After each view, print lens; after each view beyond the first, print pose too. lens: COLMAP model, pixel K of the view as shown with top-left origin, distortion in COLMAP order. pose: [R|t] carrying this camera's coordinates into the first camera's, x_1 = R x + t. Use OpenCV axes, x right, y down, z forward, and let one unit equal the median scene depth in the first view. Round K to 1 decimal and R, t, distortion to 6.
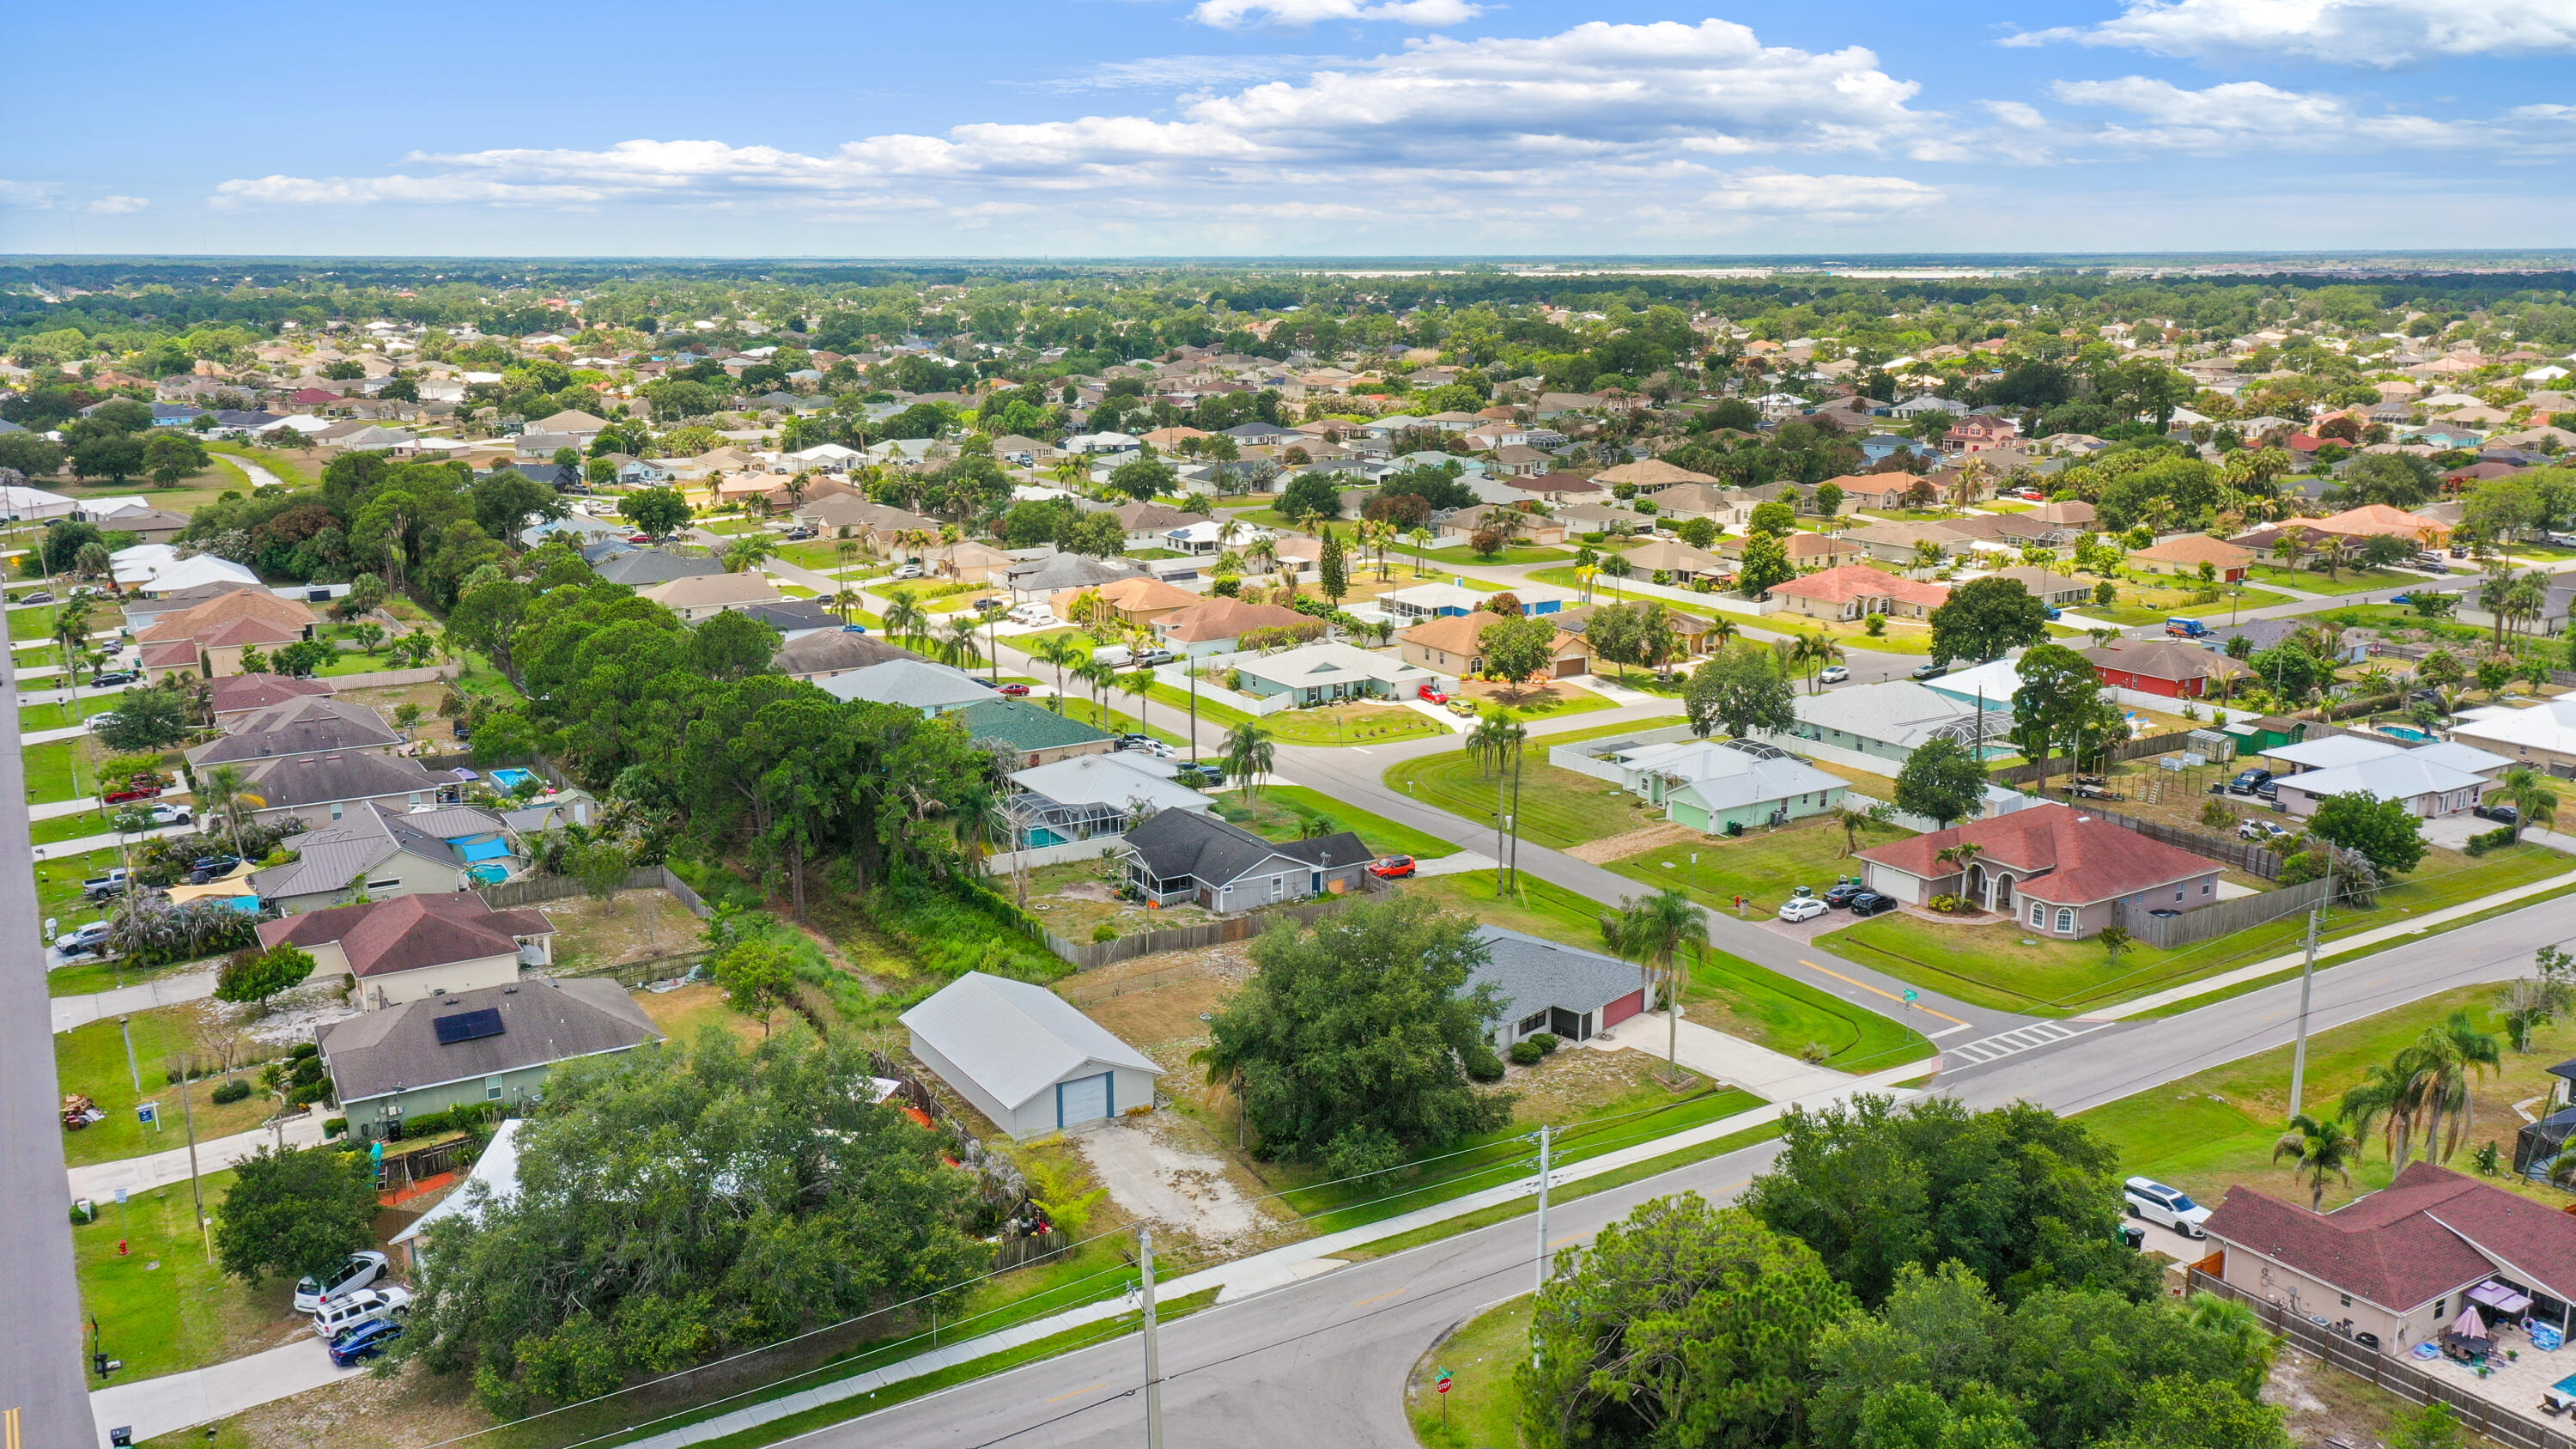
lens RADIAL K [[2035.2, 0, 1288.0], [0, 2035.2, 724.5], [0, 0, 1]] dist [0.019059, 0.001192]
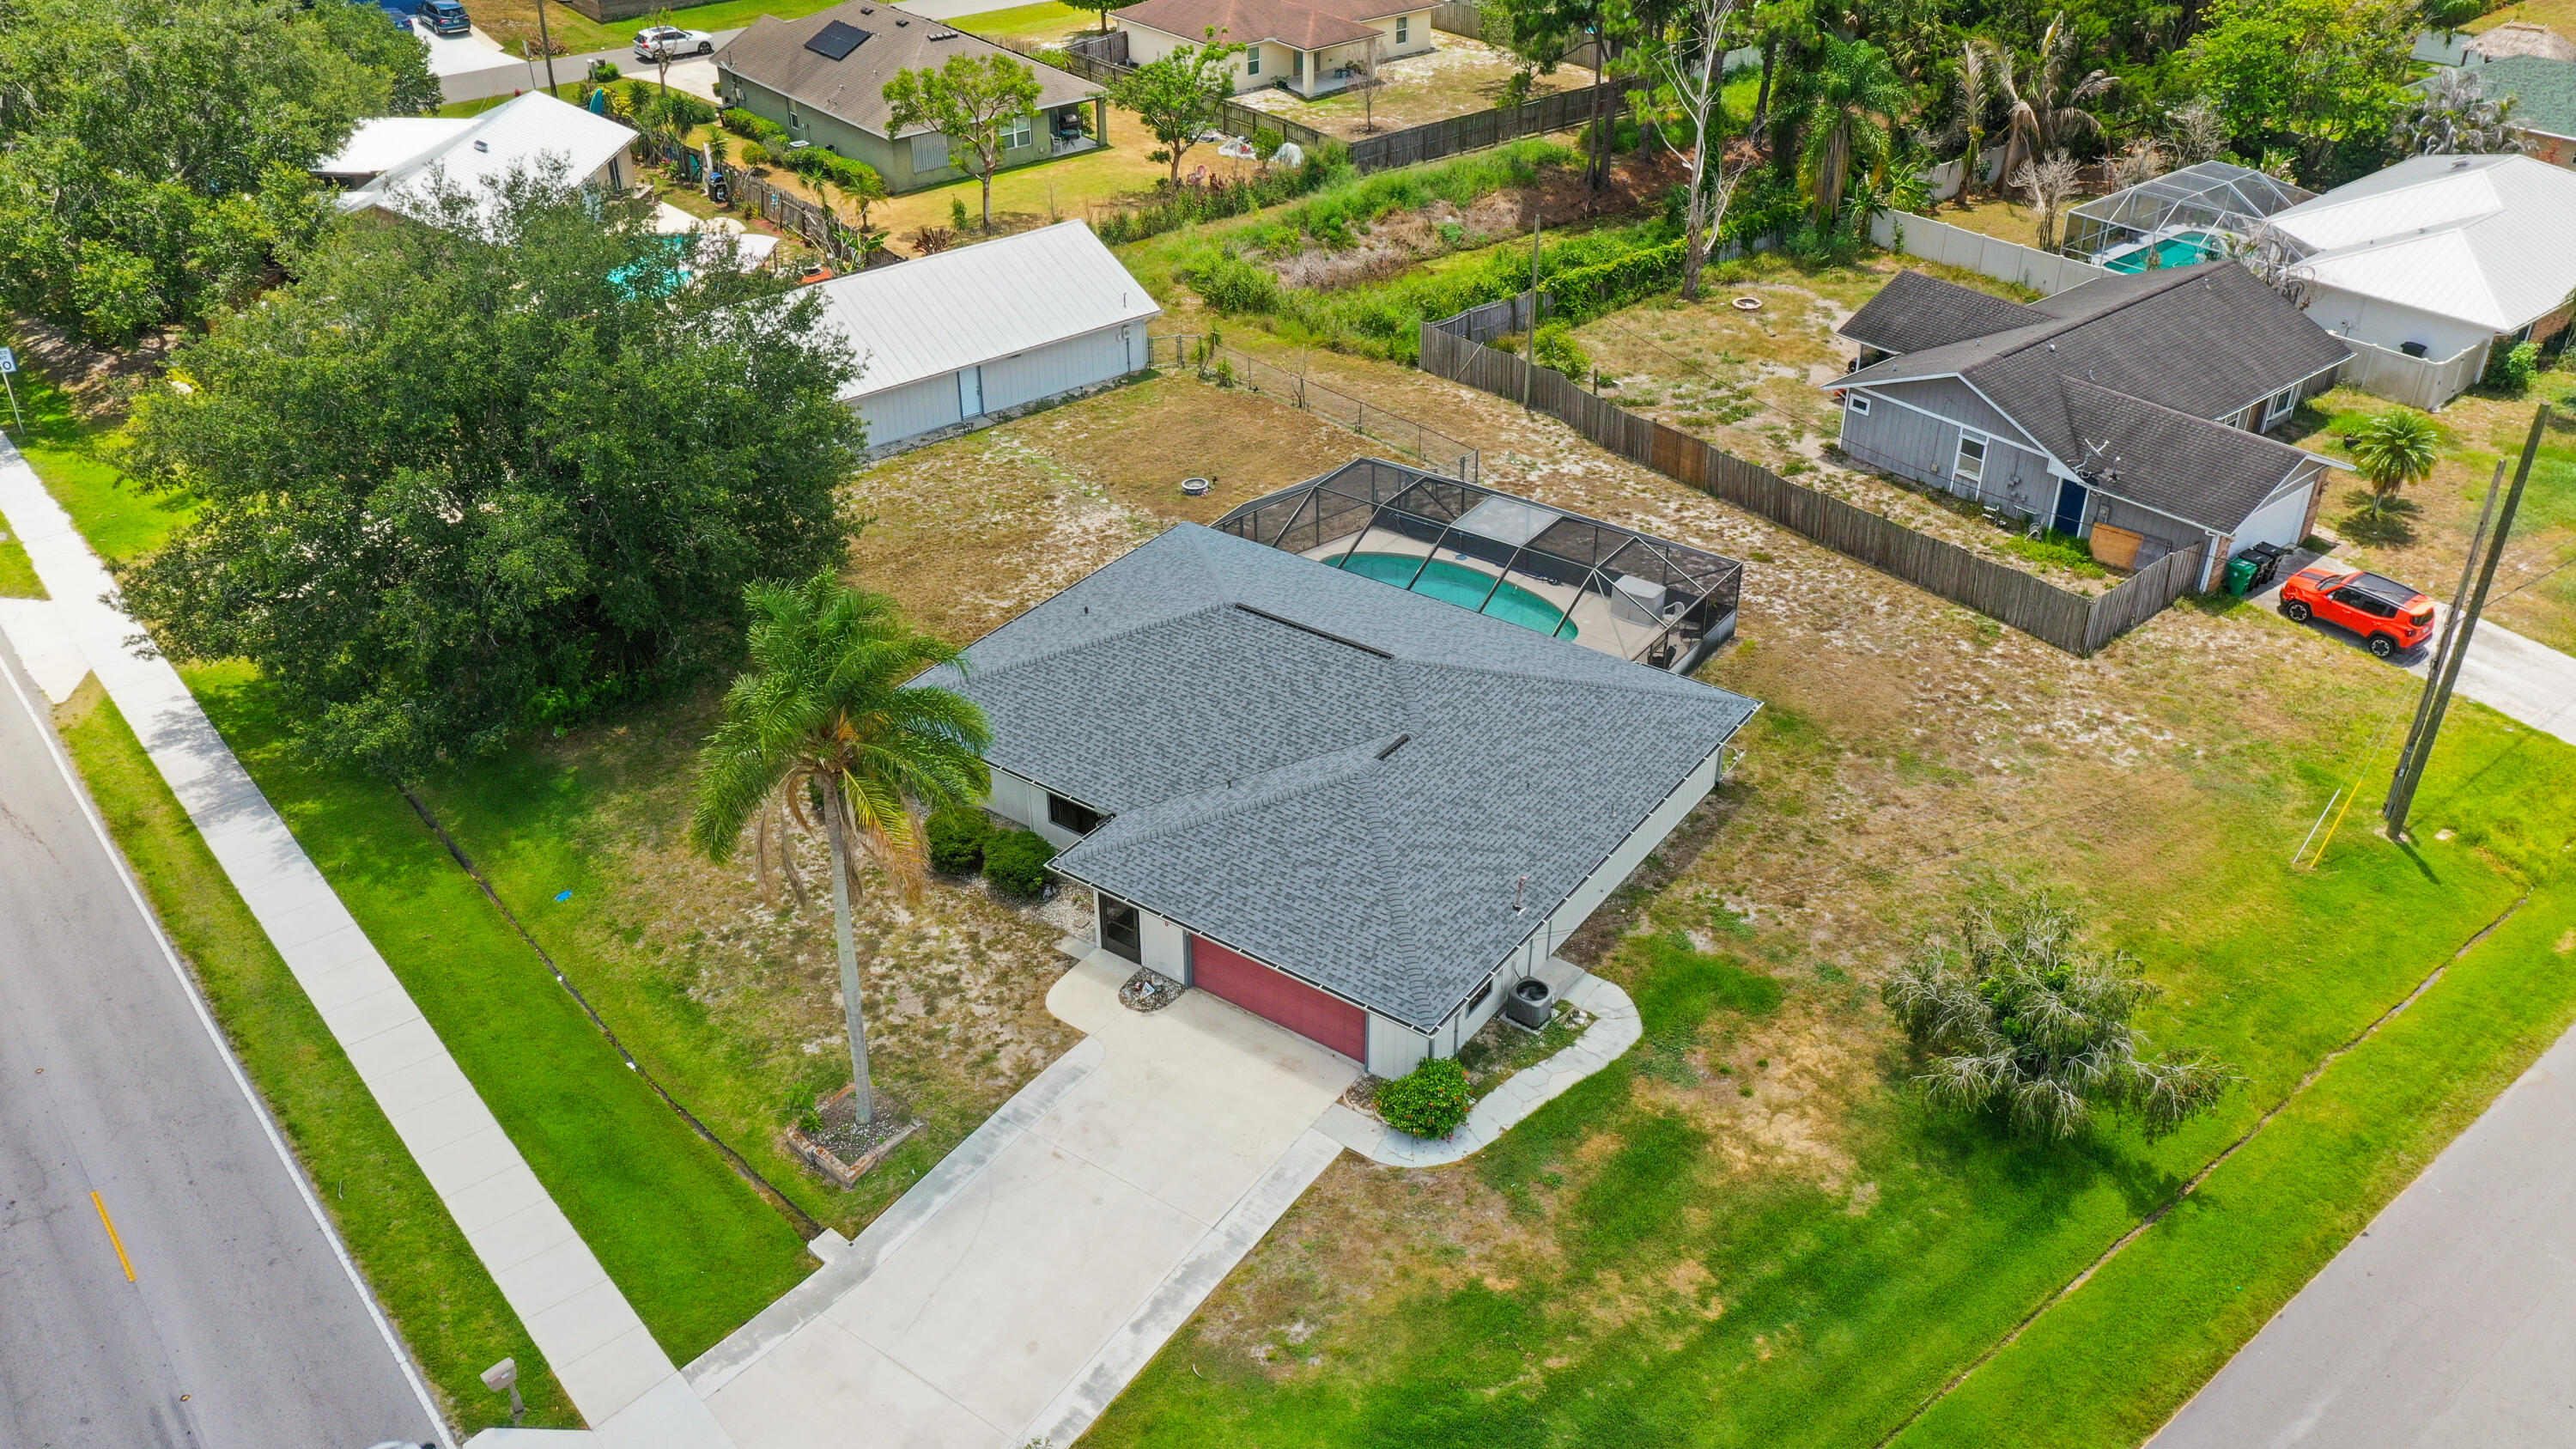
lens RADIAL K [[2035.2, 0, 1288.0], [0, 2035.2, 724.5], [0, 0, 1]] dist [0.019059, 0.001192]
pose [[0.128599, 0.521570, -0.843462, 0.449769], [-0.215008, 0.844957, 0.489713, -0.060964], [0.968108, 0.118374, 0.220803, 0.997529]]
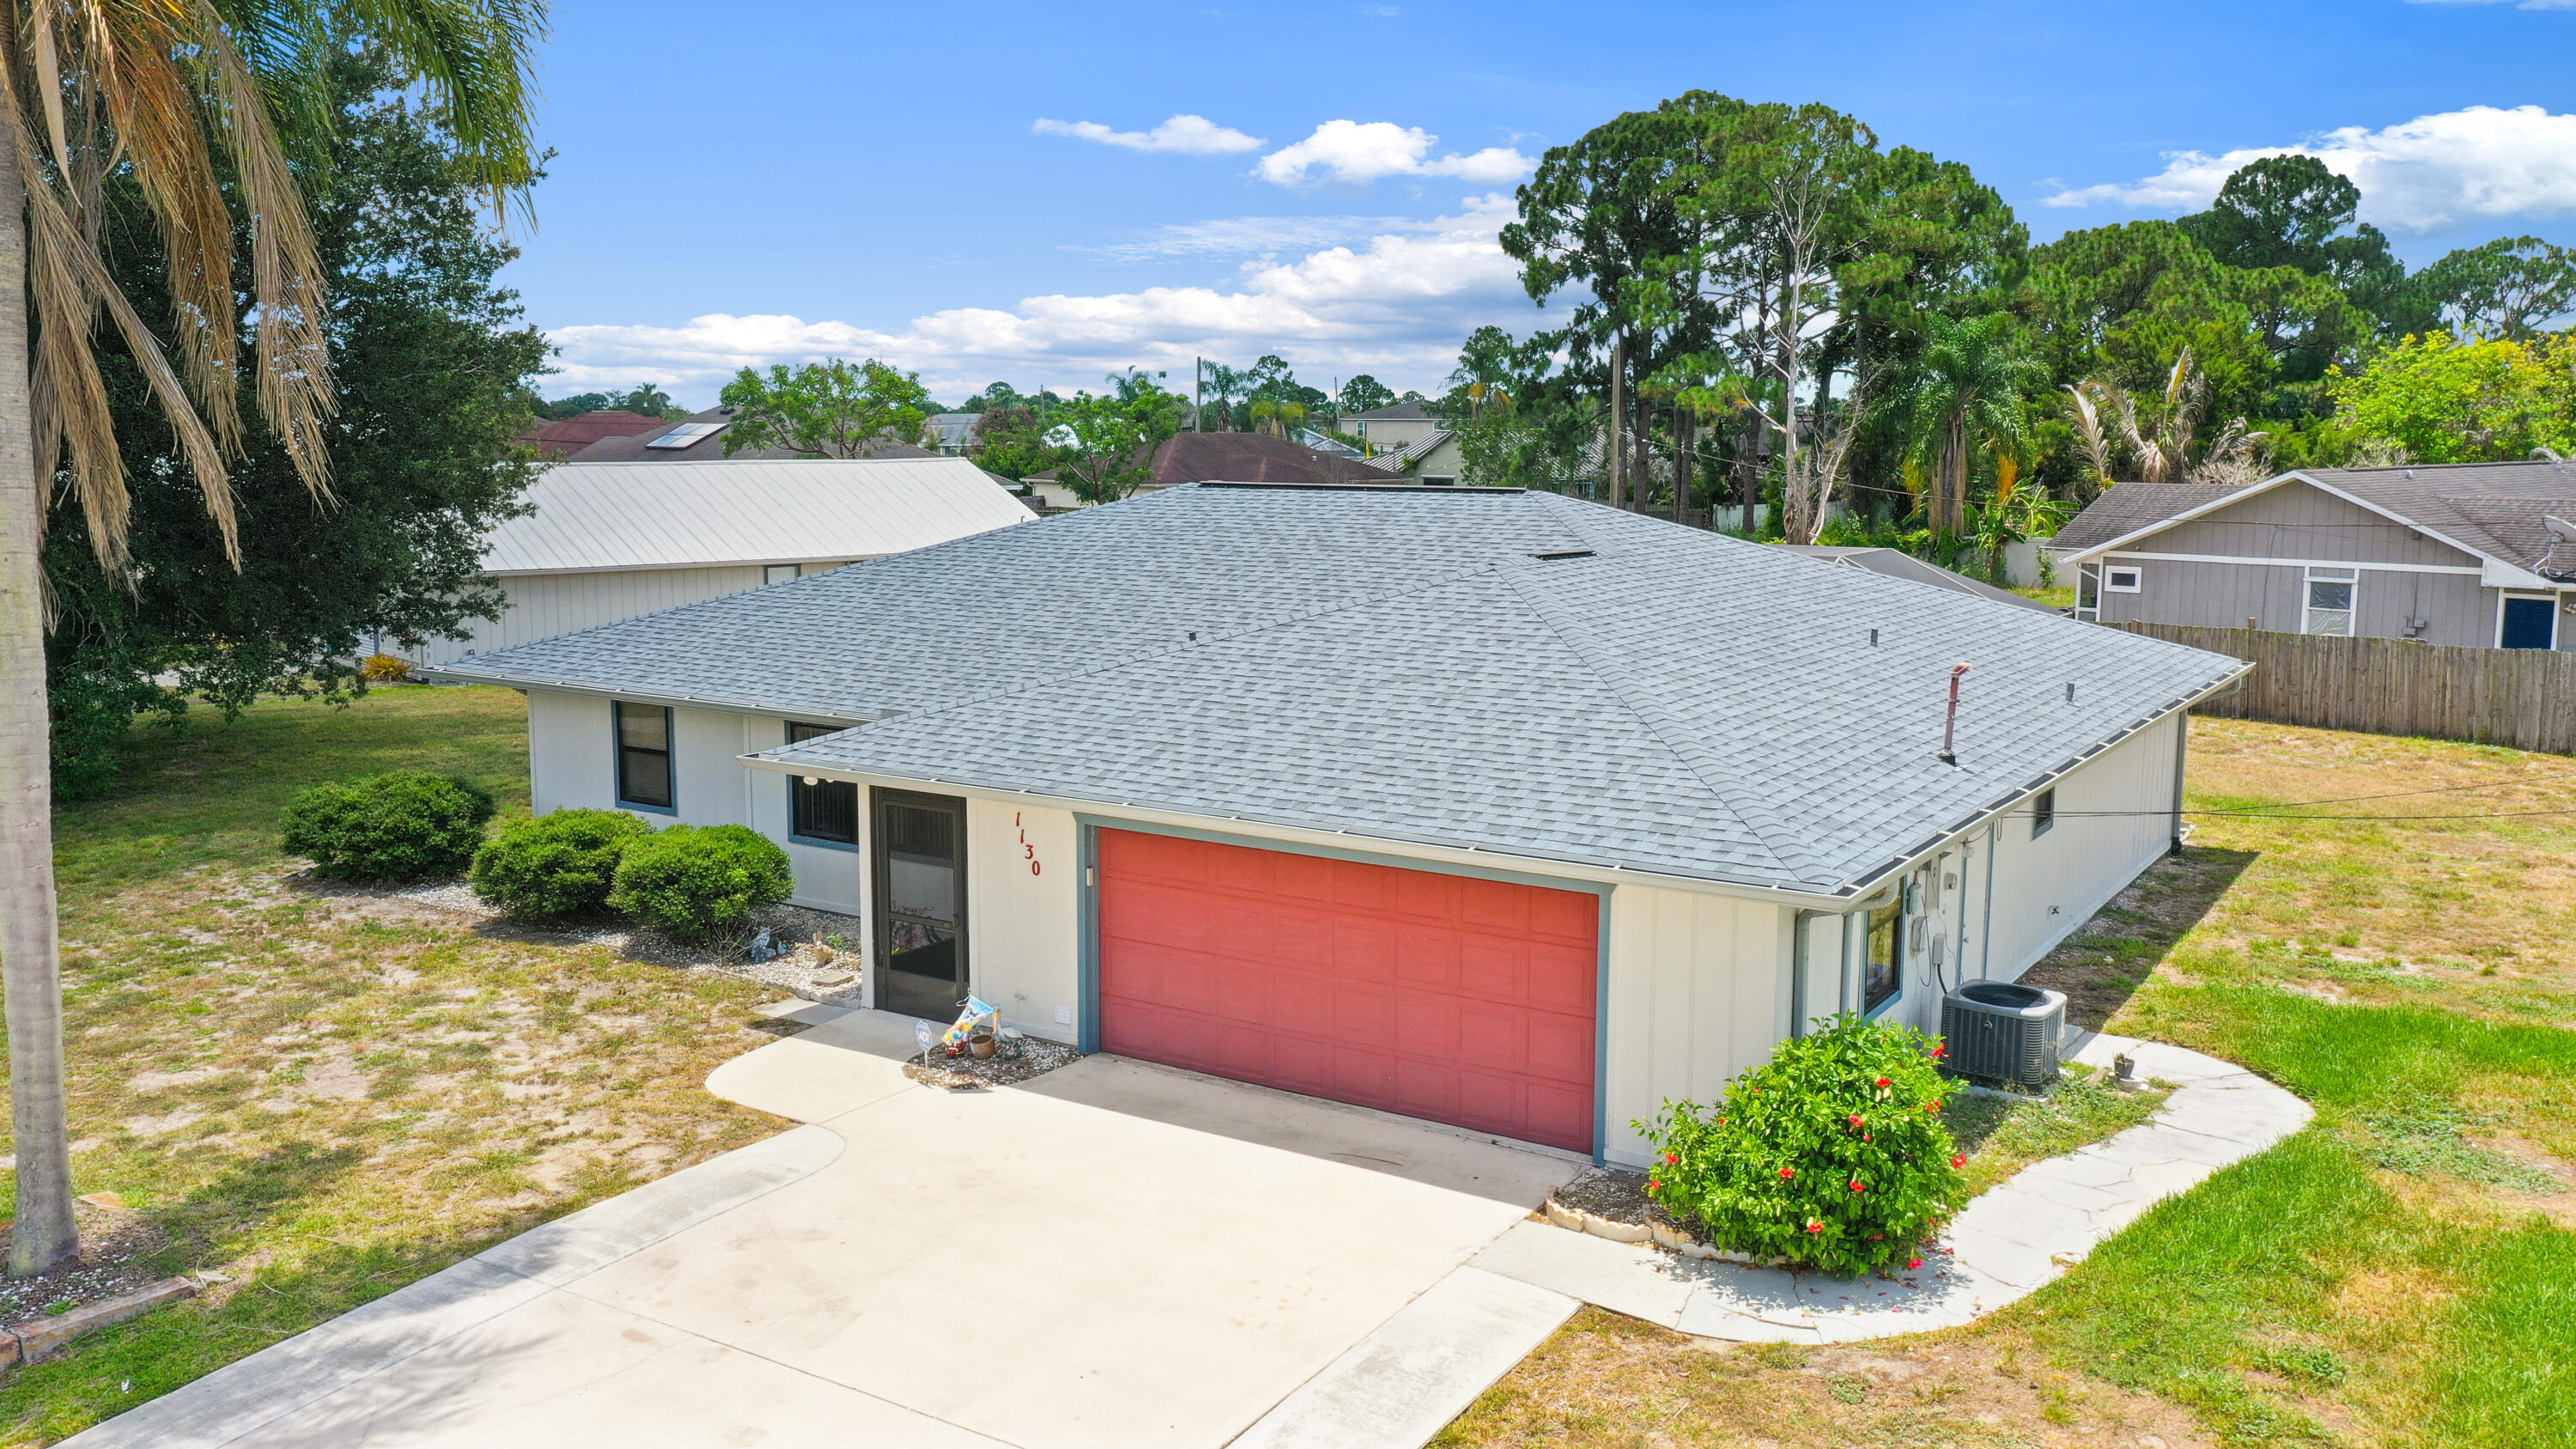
lens RADIAL K [[2070.6, 0, 1288.0], [0, 2070.6, 724.5], [0, 0, 1]] dist [0.011973, 0.002050]
pose [[0.165529, 0.144375, -0.975580, 0.302989], [-0.221054, 0.969488, 0.105967, 0.120726], [0.961112, 0.198115, 0.192393, 1.047556]]
